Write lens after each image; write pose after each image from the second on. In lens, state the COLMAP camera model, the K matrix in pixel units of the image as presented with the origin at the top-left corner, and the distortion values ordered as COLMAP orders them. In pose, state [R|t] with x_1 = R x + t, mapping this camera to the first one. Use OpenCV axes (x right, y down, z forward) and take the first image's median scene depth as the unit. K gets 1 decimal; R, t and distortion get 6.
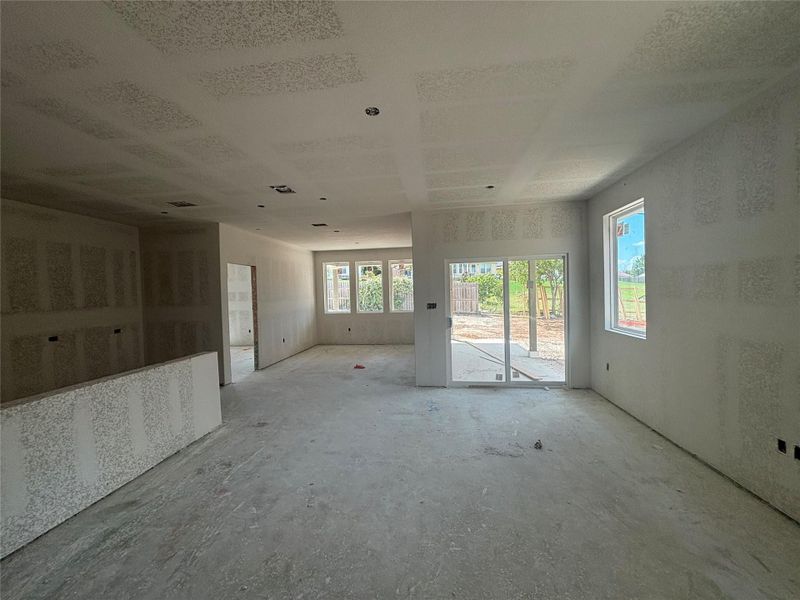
lens RADIAL K [[322.1, 0, 400.0], [0, 322.1, 300.0], [0, 0, 1]] dist [-0.000471, -0.000276]
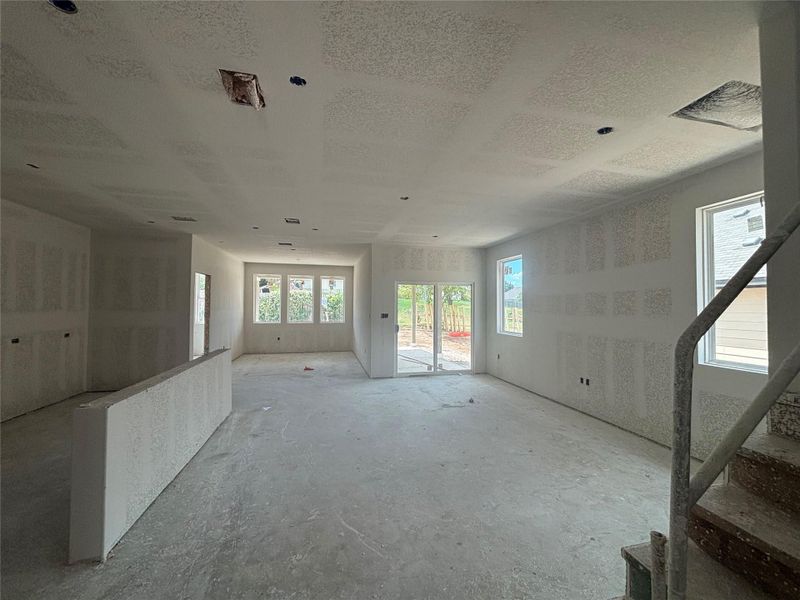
lens RADIAL K [[320.8, 0, 400.0], [0, 320.8, 300.0], [0, 0, 1]] dist [0.002987, 0.000015]
pose [[0.935743, 0.038871, 0.350534, -0.307170], [-0.022121, 0.998419, -0.051667, 0.020771], [-0.351988, 0.040593, 0.935124, -0.255117]]
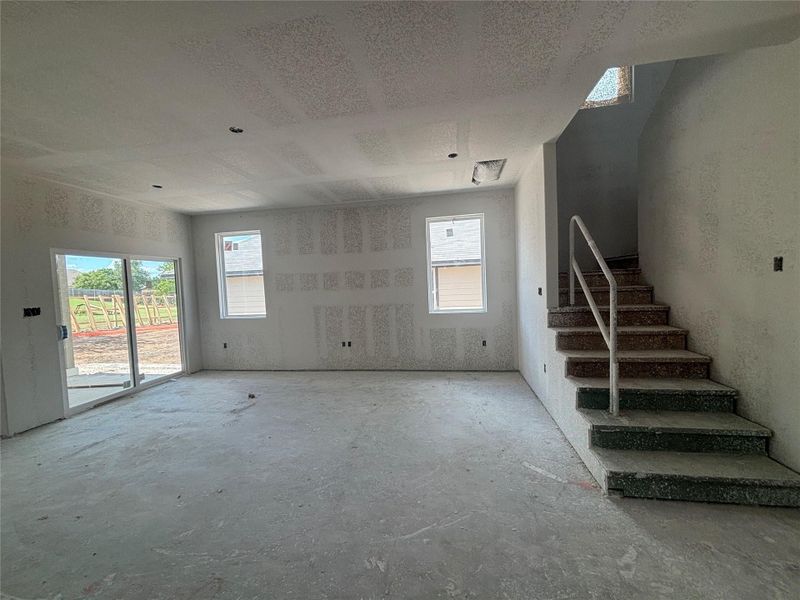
lens RADIAL K [[320.8, 0, 400.0], [0, 320.8, 300.0], [0, 0, 1]] dist [0.002987, 0.000015]
pose [[0.048392, -0.026460, 0.998478, -0.568294], [0.063067, 0.997735, 0.023384, 0.026500], [-0.996835, 0.061840, 0.049952, 0.162964]]
